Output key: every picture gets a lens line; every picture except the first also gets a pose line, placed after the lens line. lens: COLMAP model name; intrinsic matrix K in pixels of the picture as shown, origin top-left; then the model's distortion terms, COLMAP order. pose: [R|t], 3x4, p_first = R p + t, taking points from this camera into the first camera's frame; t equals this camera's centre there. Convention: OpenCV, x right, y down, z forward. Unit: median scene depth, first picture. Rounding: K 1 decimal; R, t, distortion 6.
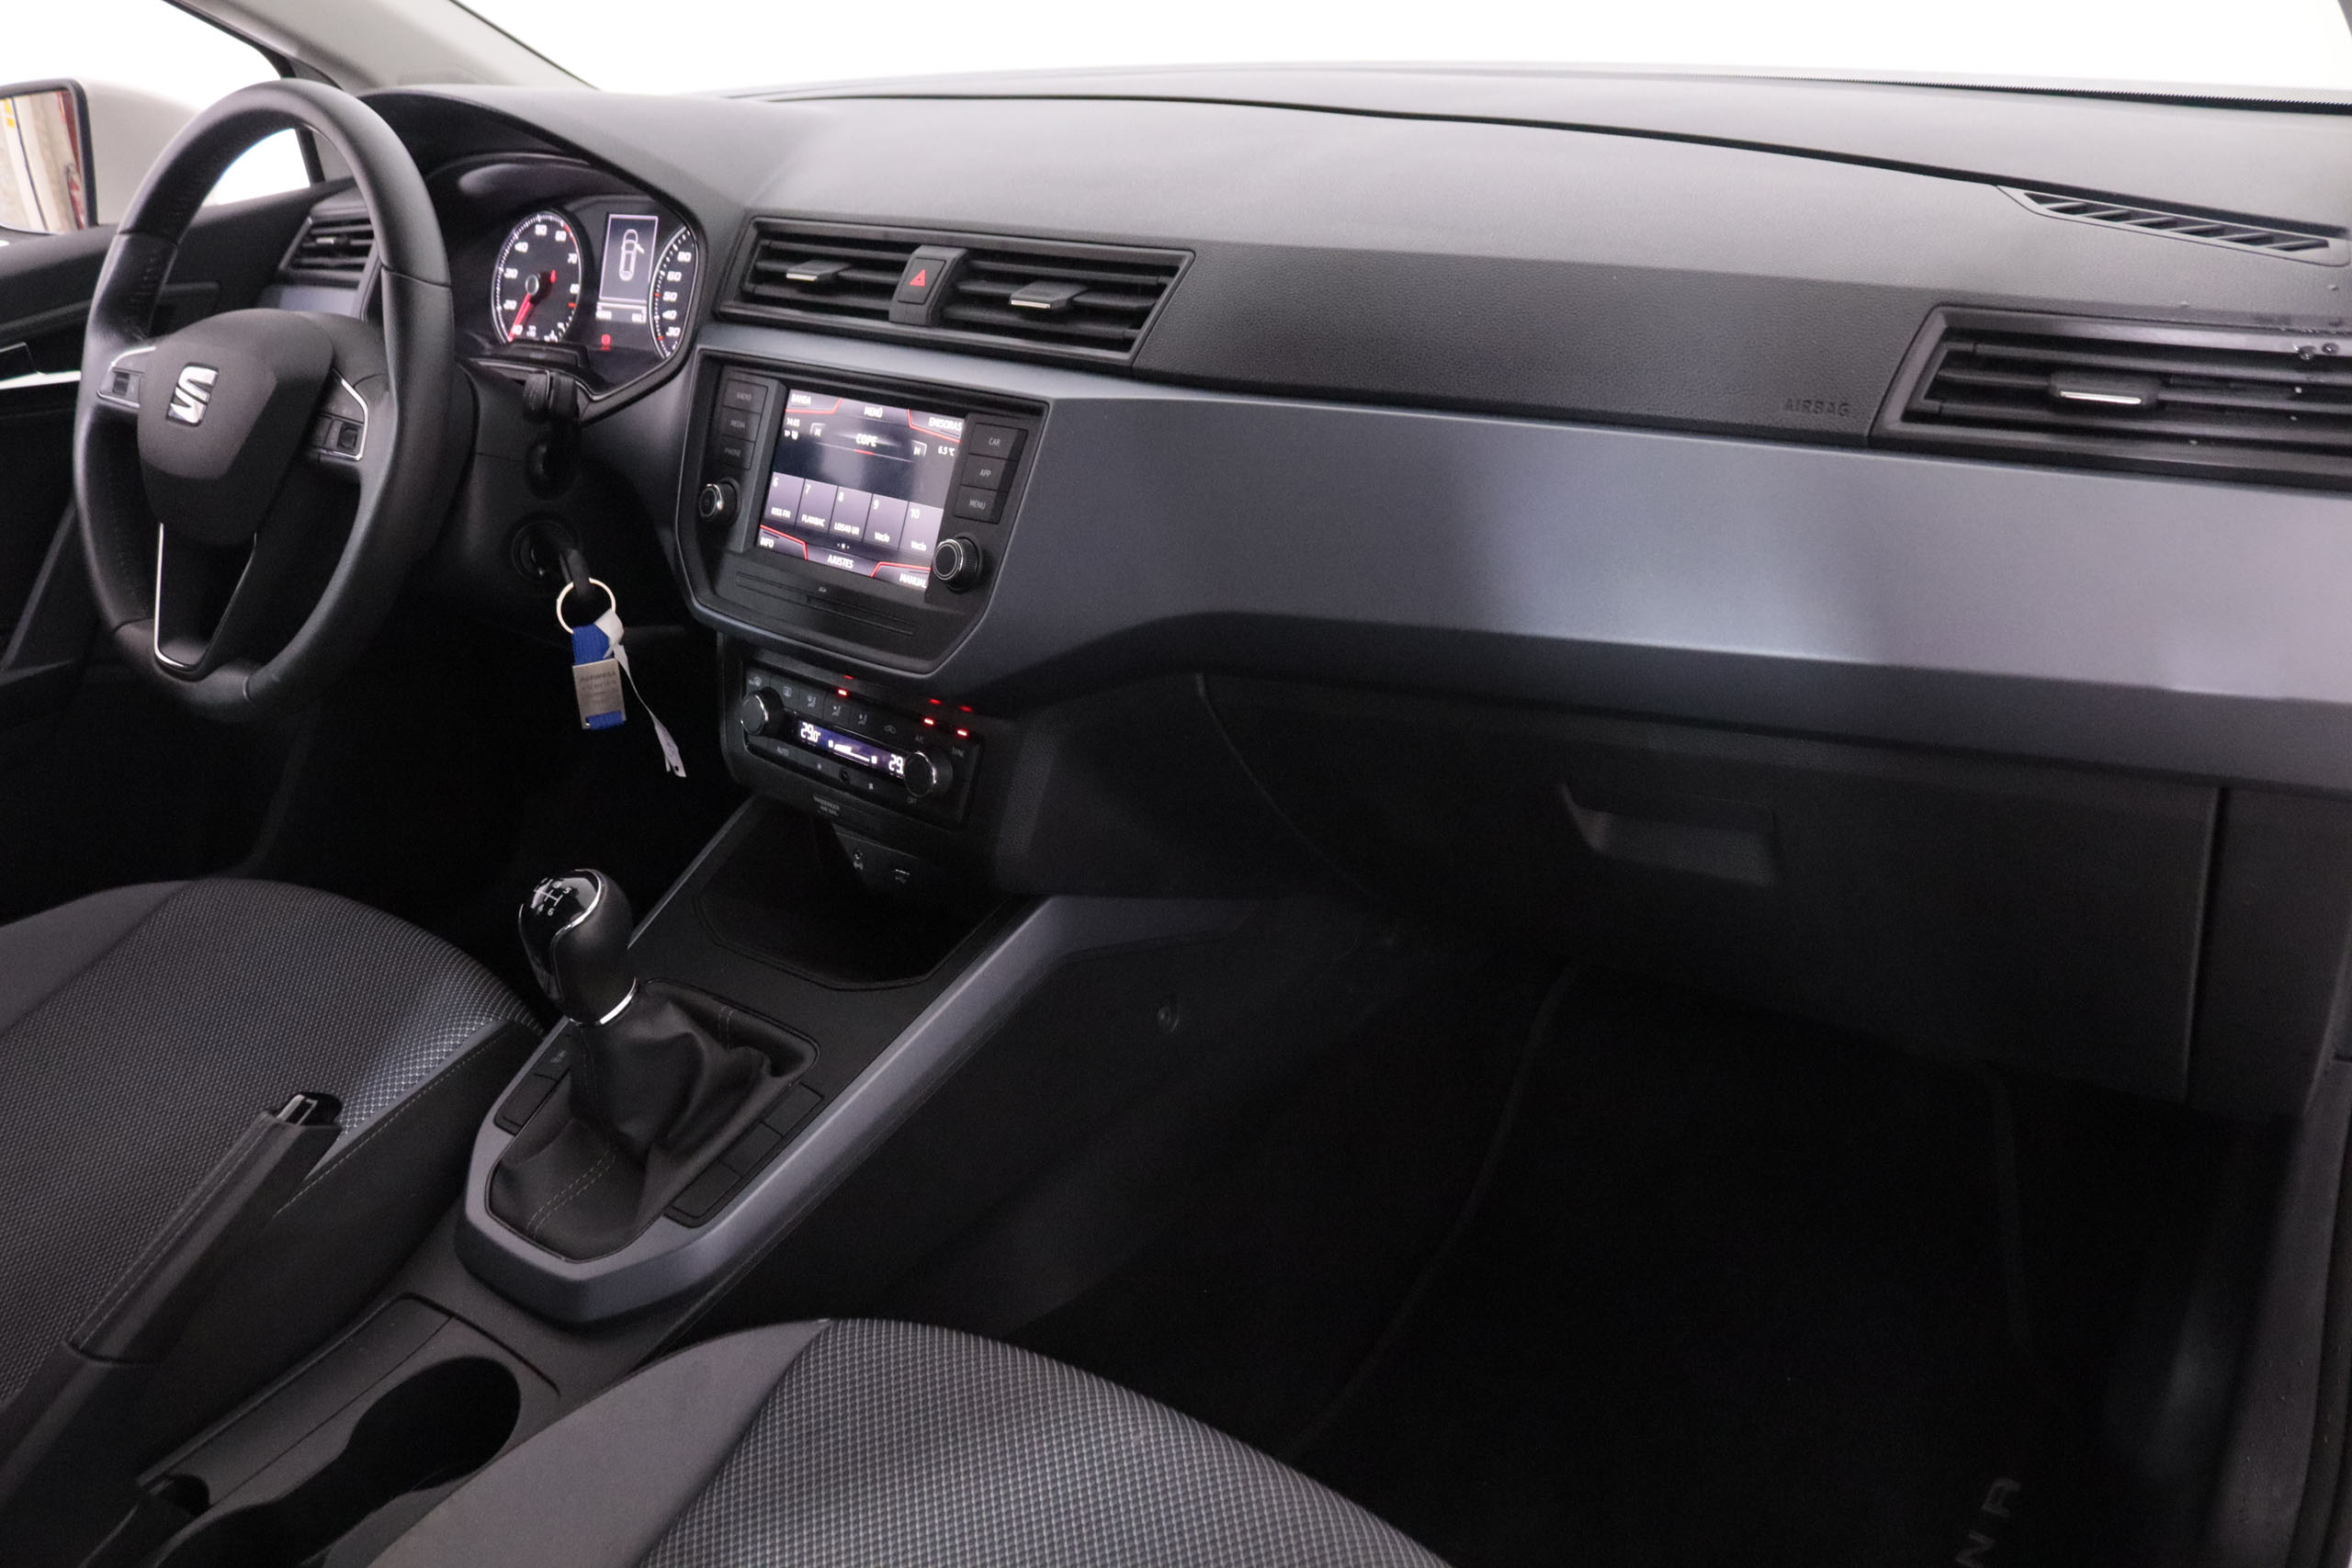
lens RADIAL K [[1929.8, 0, 1176.0], [0, 1929.8, 784.0], [0, 0, 1]] dist [-0.177484, 0.126465]
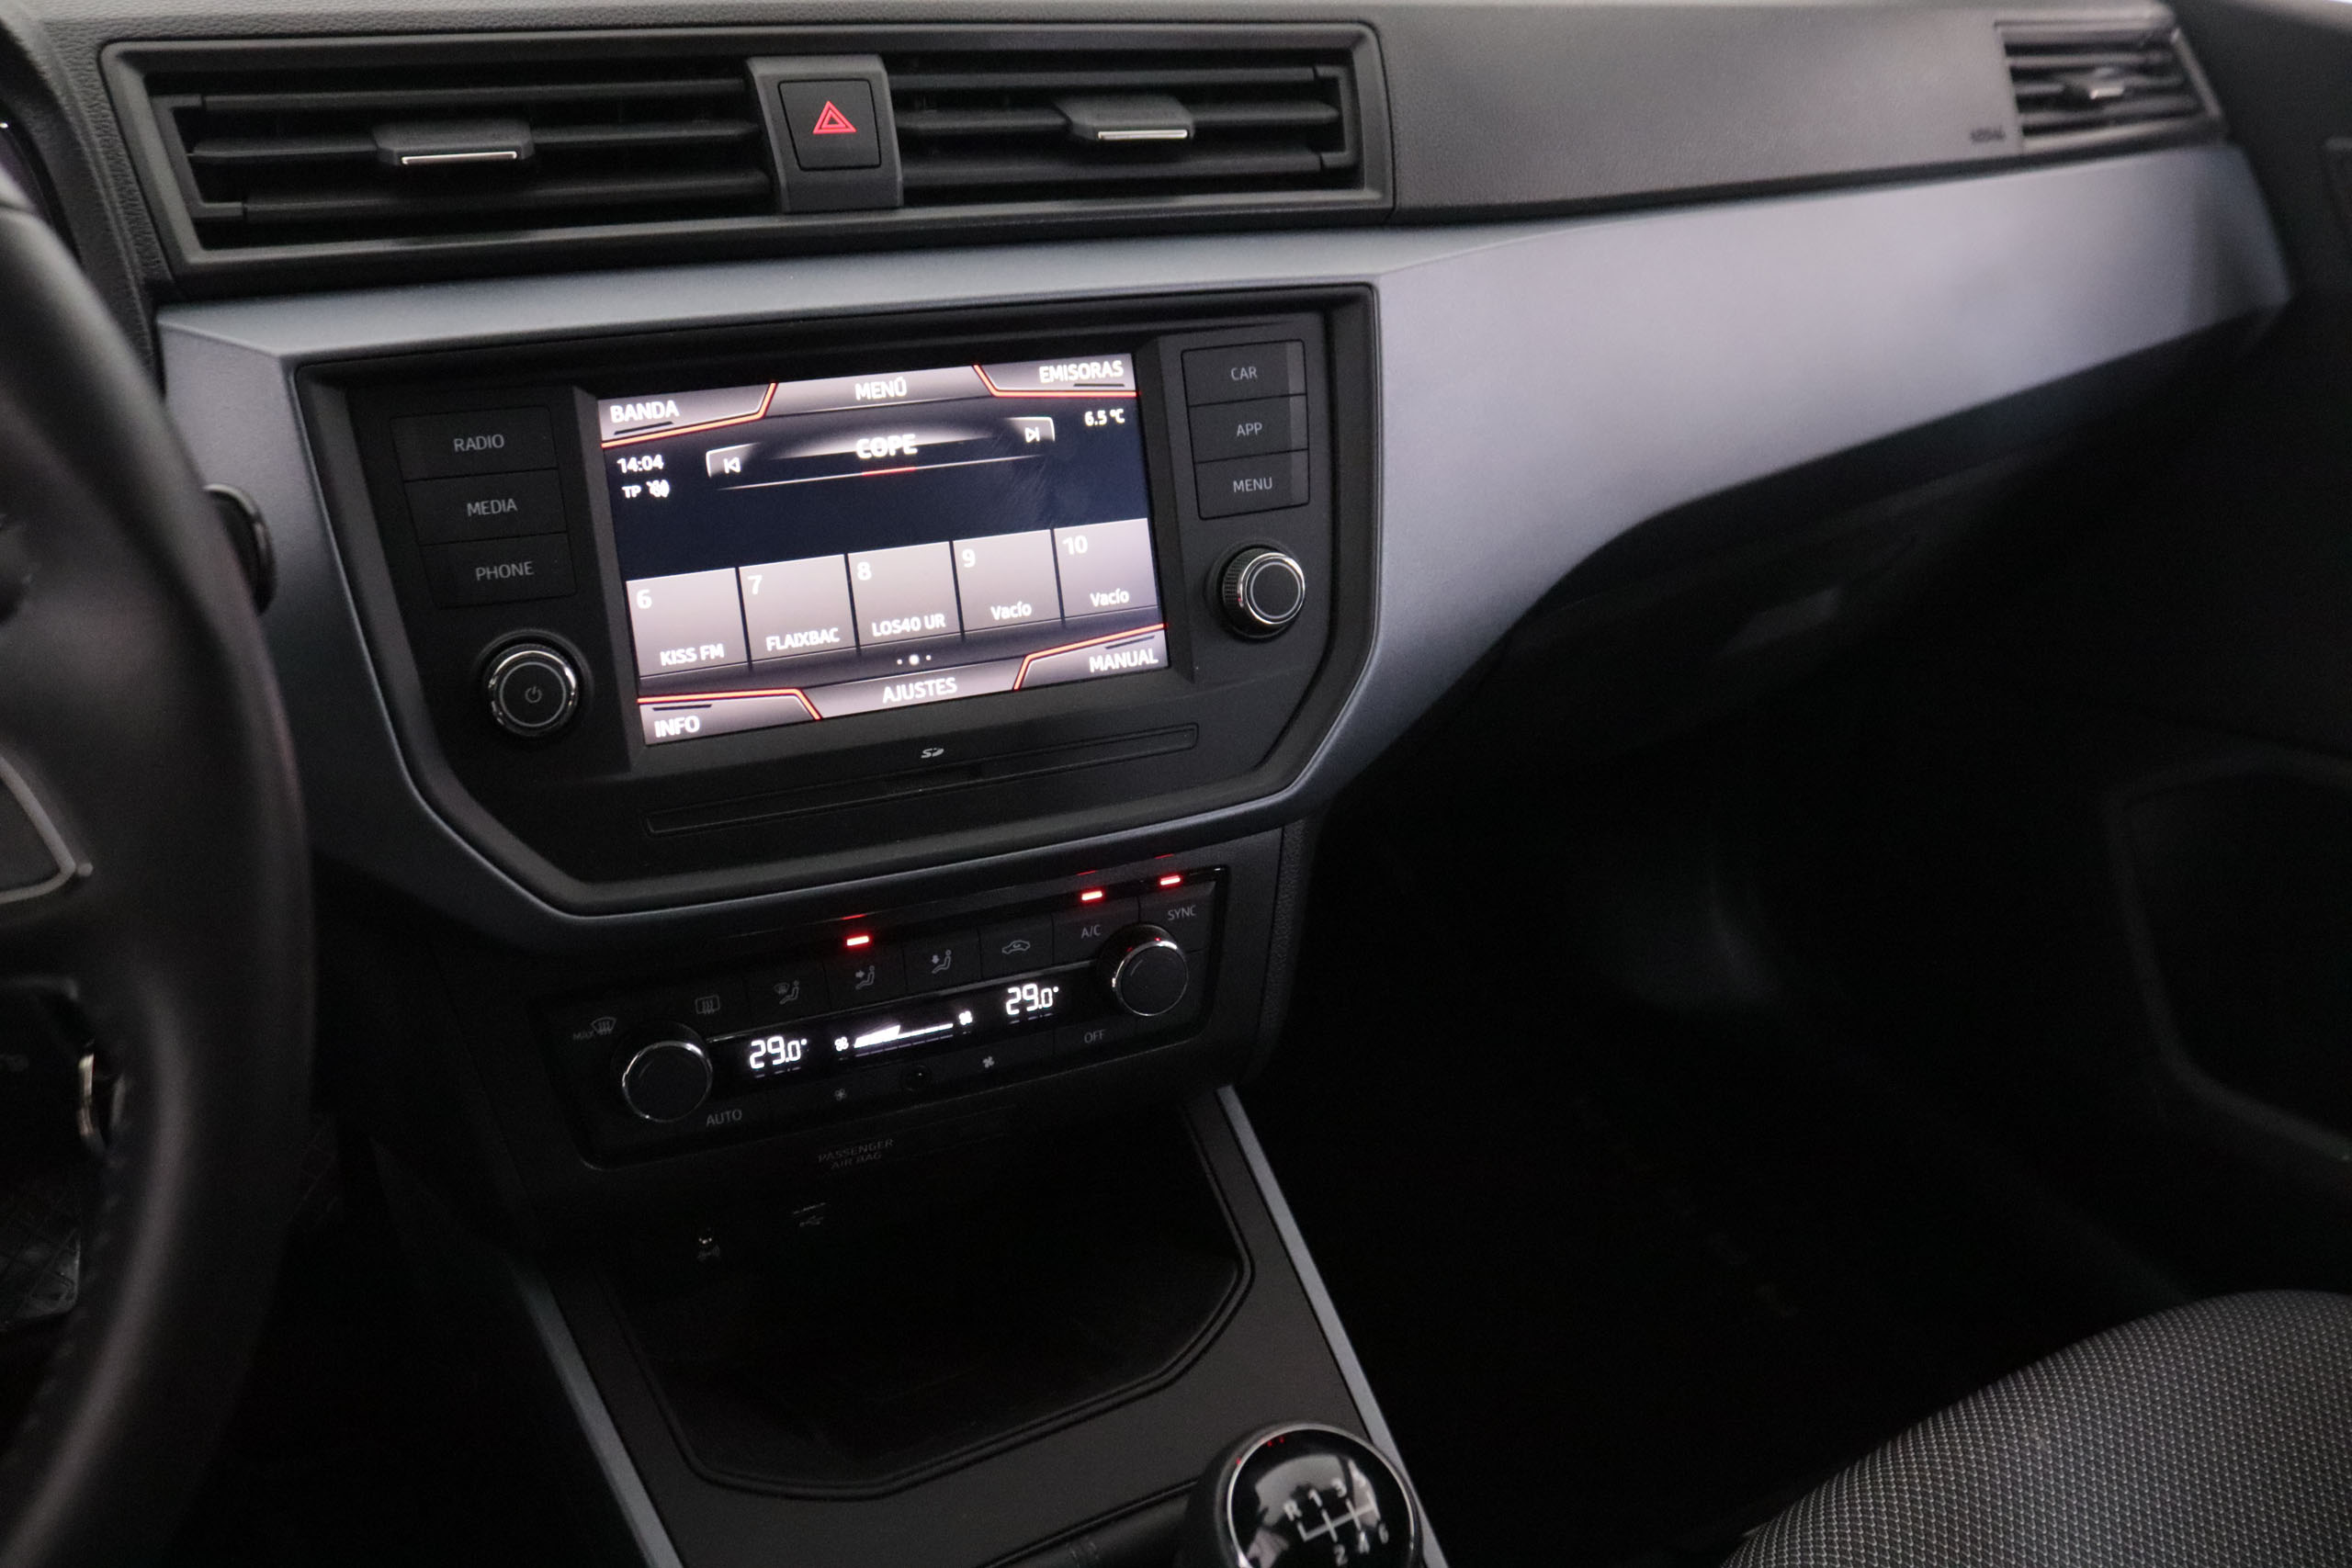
lens RADIAL K [[1929.8, 0, 1176.0], [0, 1929.8, 784.0], [0, 0, 1]] dist [-0.177484, 0.126465]
pose [[0.389434, -0.387279, 0.835677, -0.567495], [0.305406, 0.910271, 0.279526, -0.208953], [-0.868947, 0.146364, 0.472768, 0.681739]]
